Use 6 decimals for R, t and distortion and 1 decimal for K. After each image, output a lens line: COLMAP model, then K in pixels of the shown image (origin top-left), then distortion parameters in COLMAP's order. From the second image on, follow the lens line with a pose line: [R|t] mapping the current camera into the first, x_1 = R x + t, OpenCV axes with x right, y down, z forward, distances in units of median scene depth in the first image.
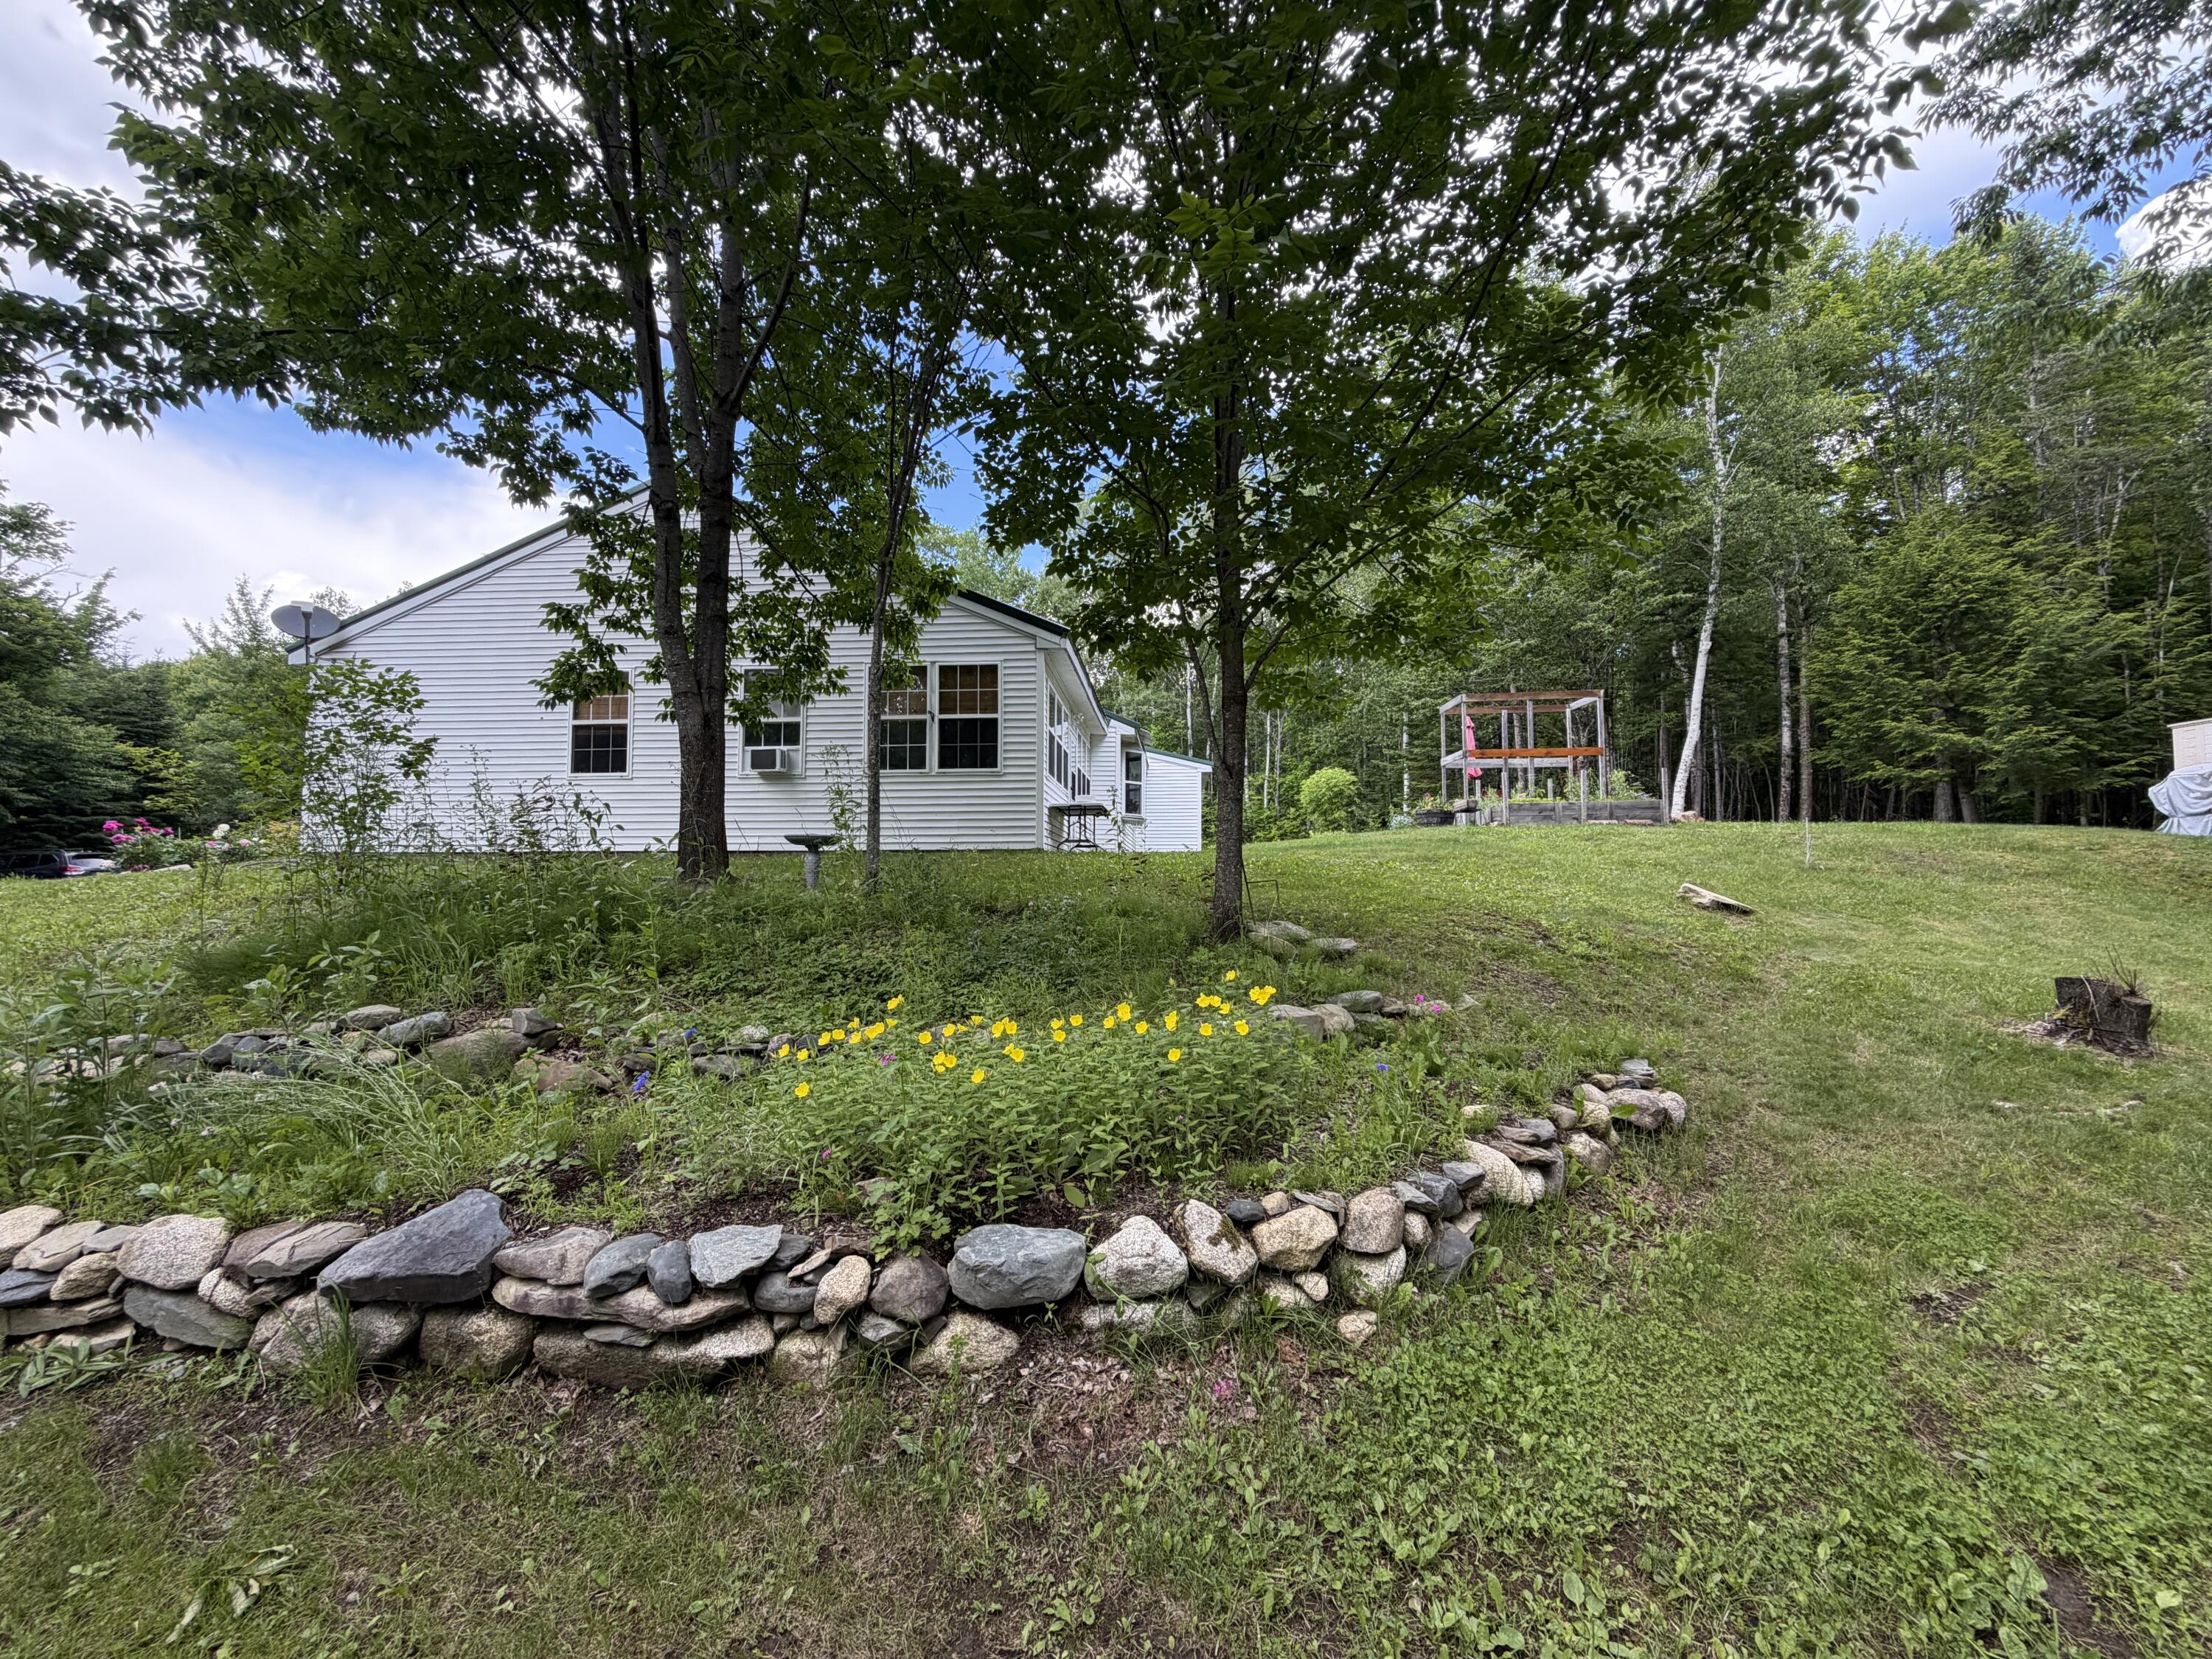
lens RADIAL K [[878.1, 0, 1102.3], [0, 878.1, 828.0], [0, 0, 1]] dist [0.000773, -0.000008]
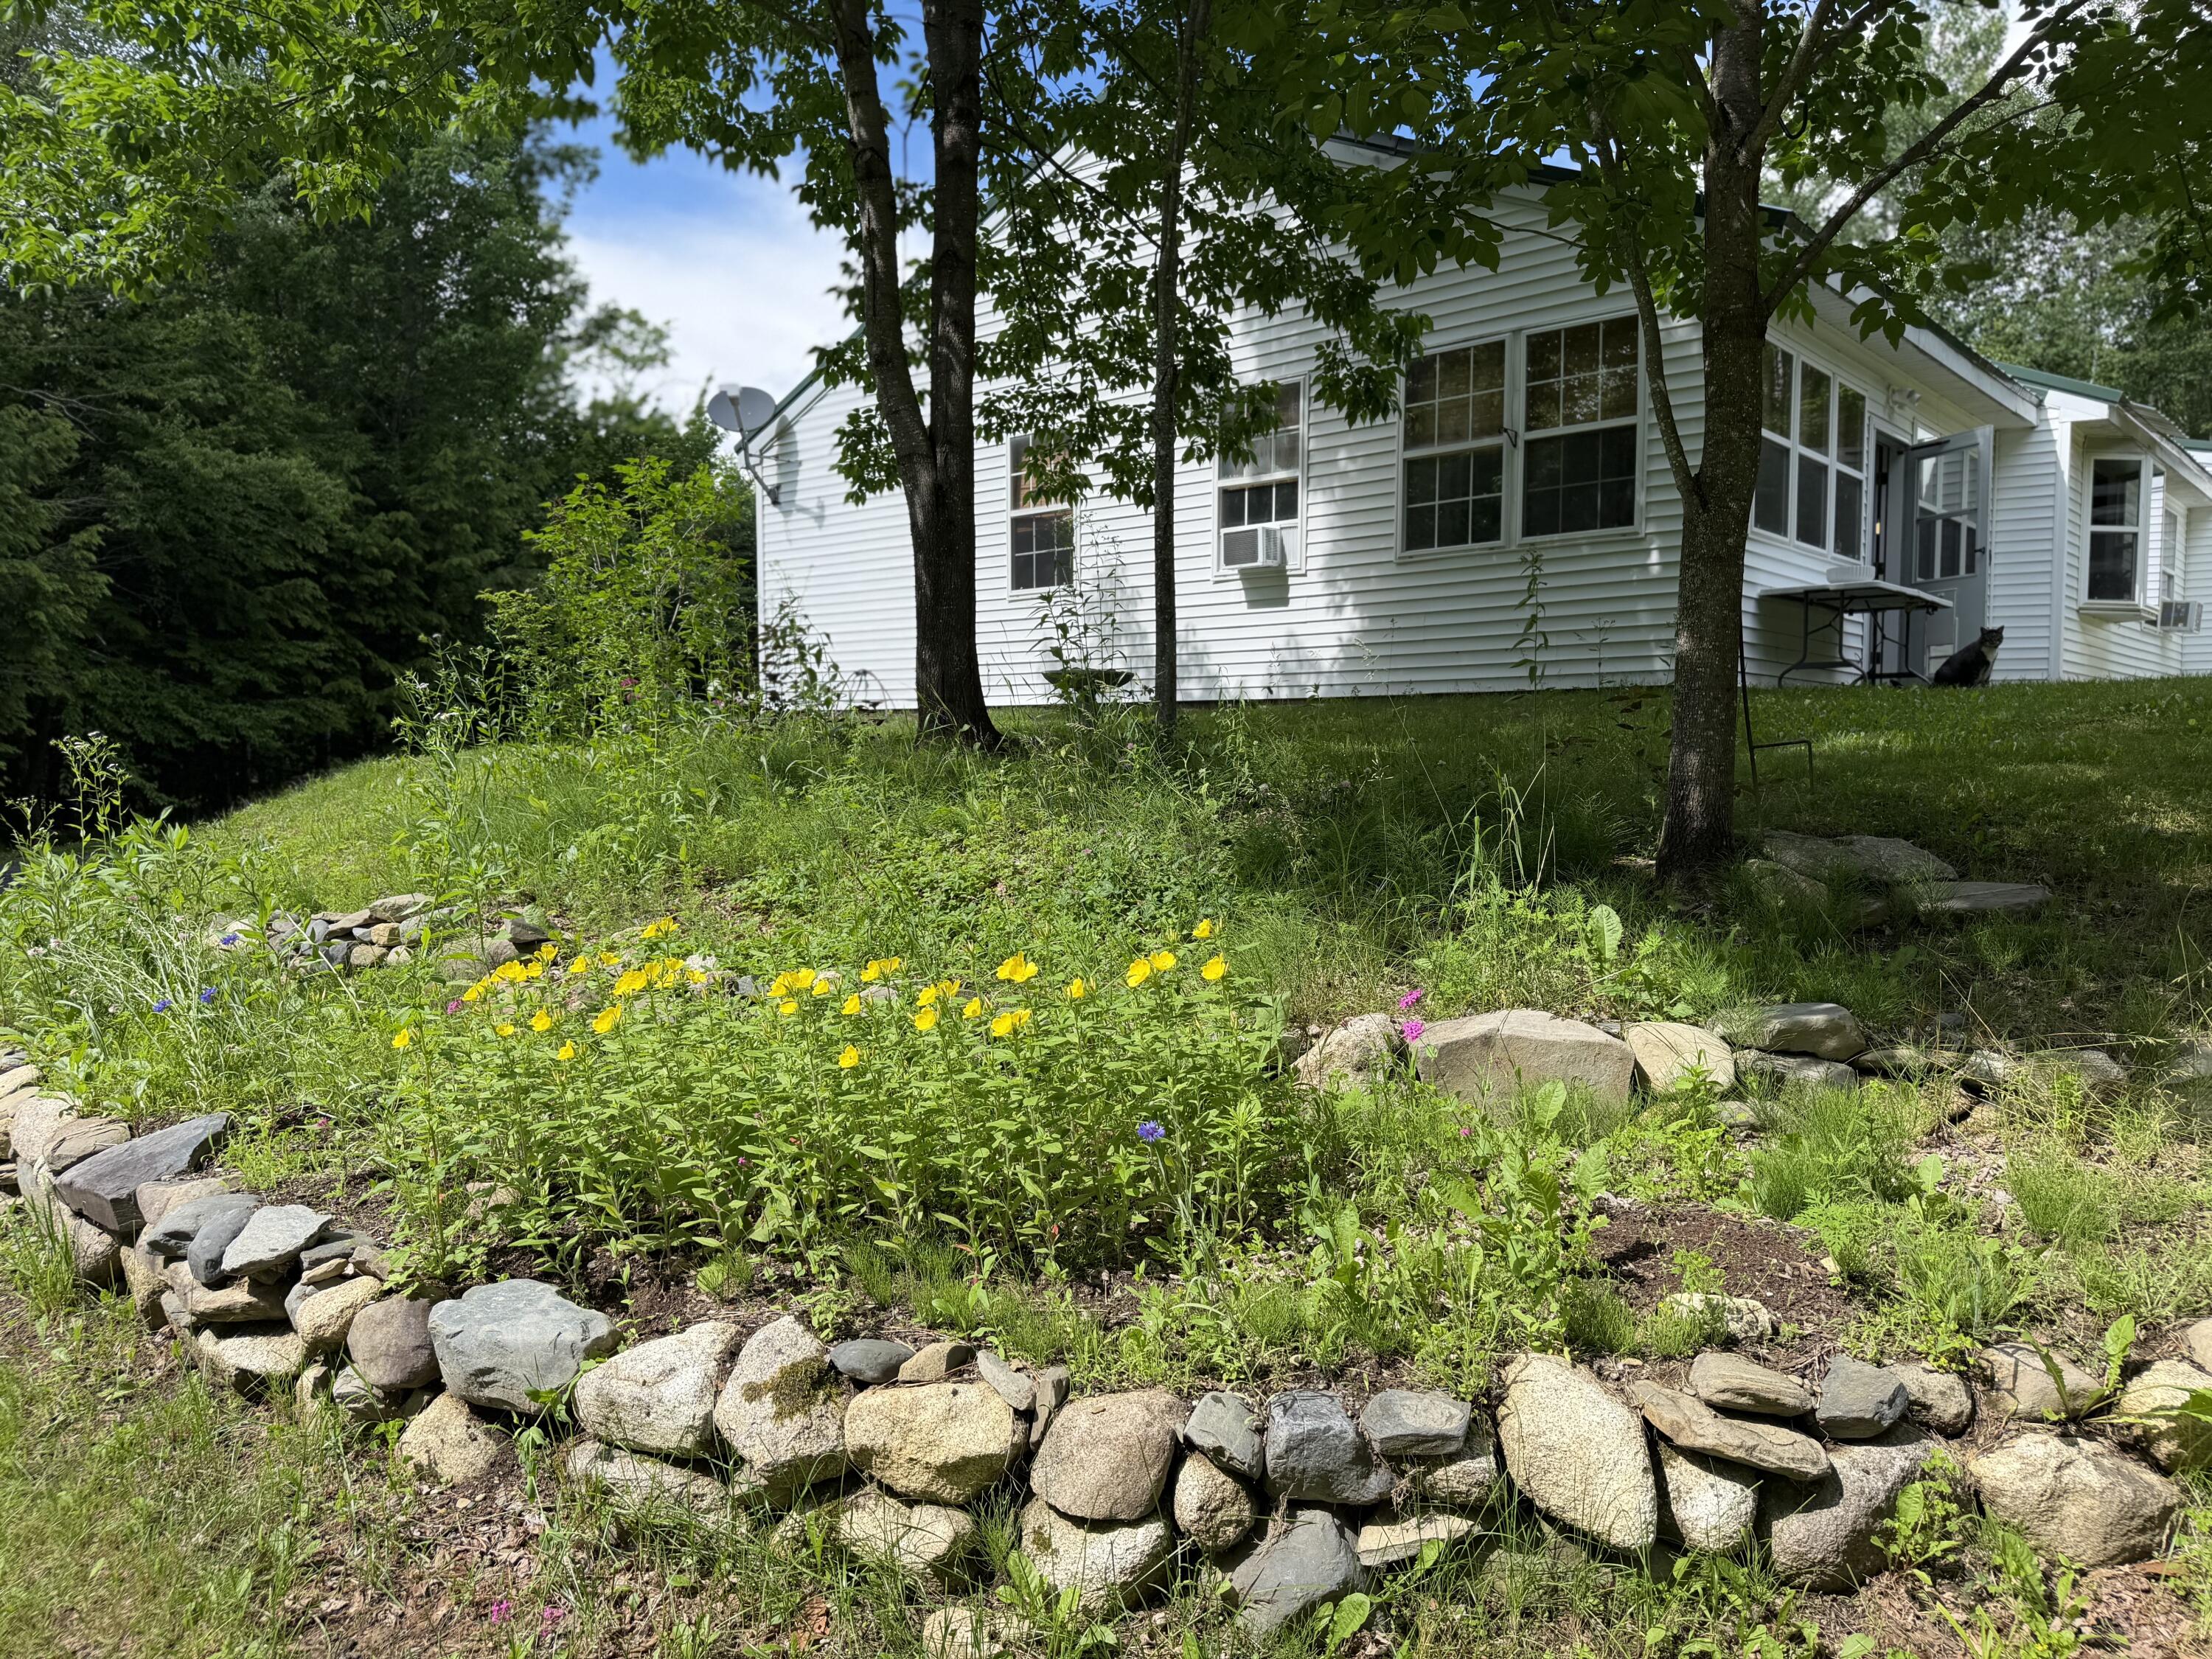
lens RADIAL K [[1560.2, 0, 1106.0], [0, 1560.2, 829.5], [0, 0, 1]] dist [0.080082, -0.112990]
pose [[0.787755, 0.032847, -0.615113, 0.205110], [0.034006, 0.994736, 0.096668, 0.007049], [0.615050, -0.097068, 0.782491, 0.089901]]
